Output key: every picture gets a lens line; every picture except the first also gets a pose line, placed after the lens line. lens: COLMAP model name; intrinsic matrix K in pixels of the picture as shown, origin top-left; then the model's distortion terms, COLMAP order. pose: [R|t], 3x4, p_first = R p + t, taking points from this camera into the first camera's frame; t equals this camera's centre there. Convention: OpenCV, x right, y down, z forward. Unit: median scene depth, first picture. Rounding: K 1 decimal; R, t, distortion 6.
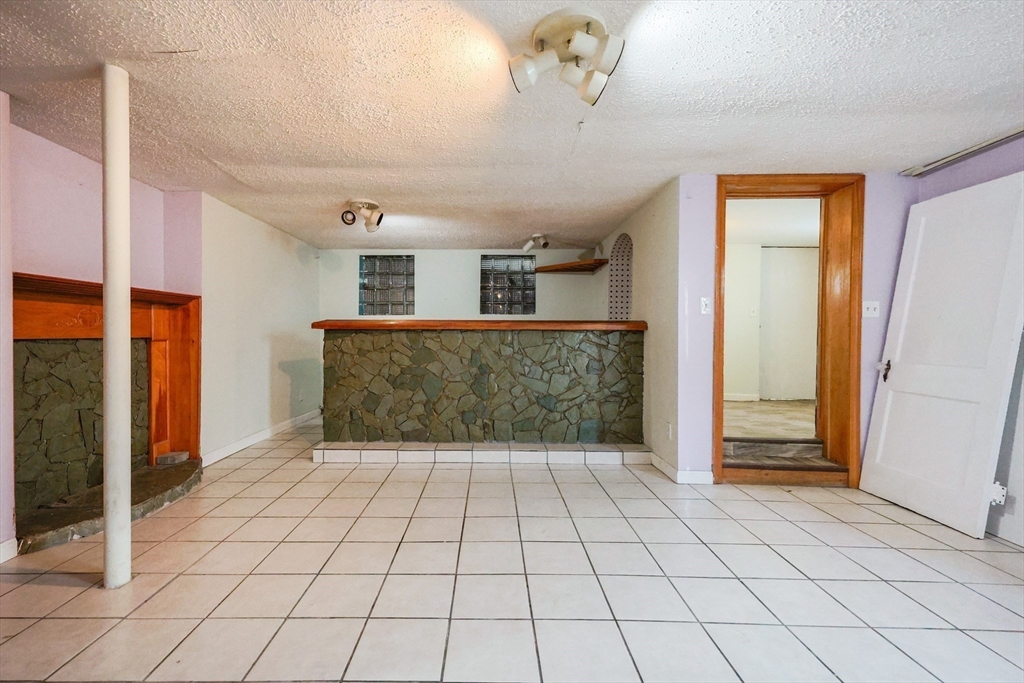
lens RADIAL K [[435.2, 0, 508.9], [0, 435.2, 338.4], [0, 0, 1]] dist [0.006130, 0.000621]
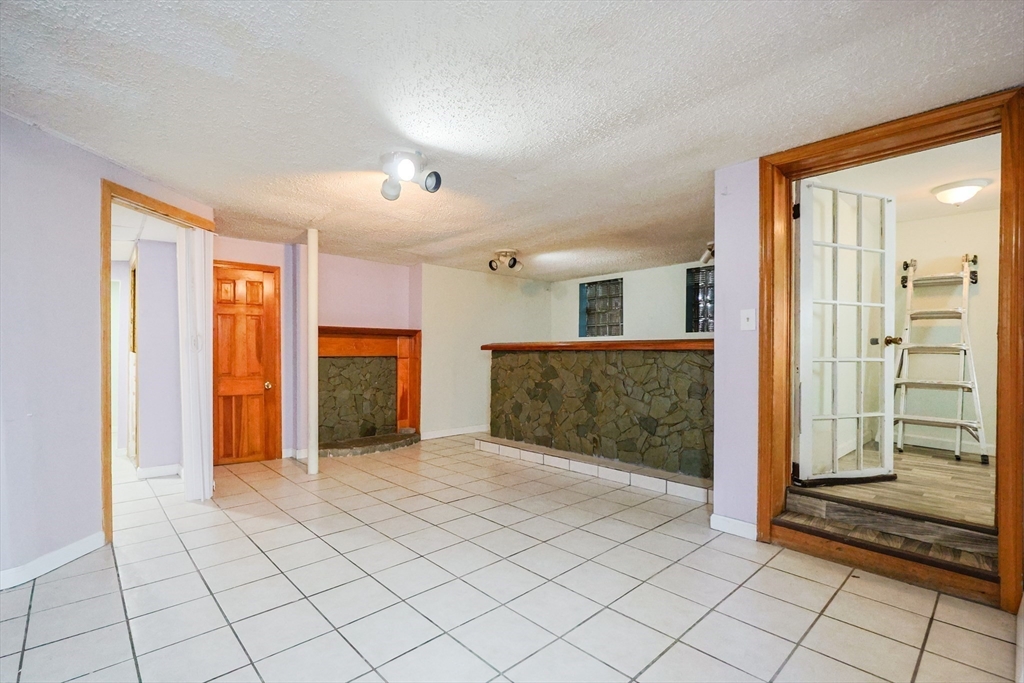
lens RADIAL K [[468.0, 0, 509.3], [0, 468.0, 349.4], [0, 0, 1]] dist [-0.016833, -0.000142]
pose [[0.695228, -0.006119, -0.718764, 0.624899], [-0.007485, 0.999848, -0.015752, -0.002002], [0.718751, 0.016332, 0.695076, 0.056698]]
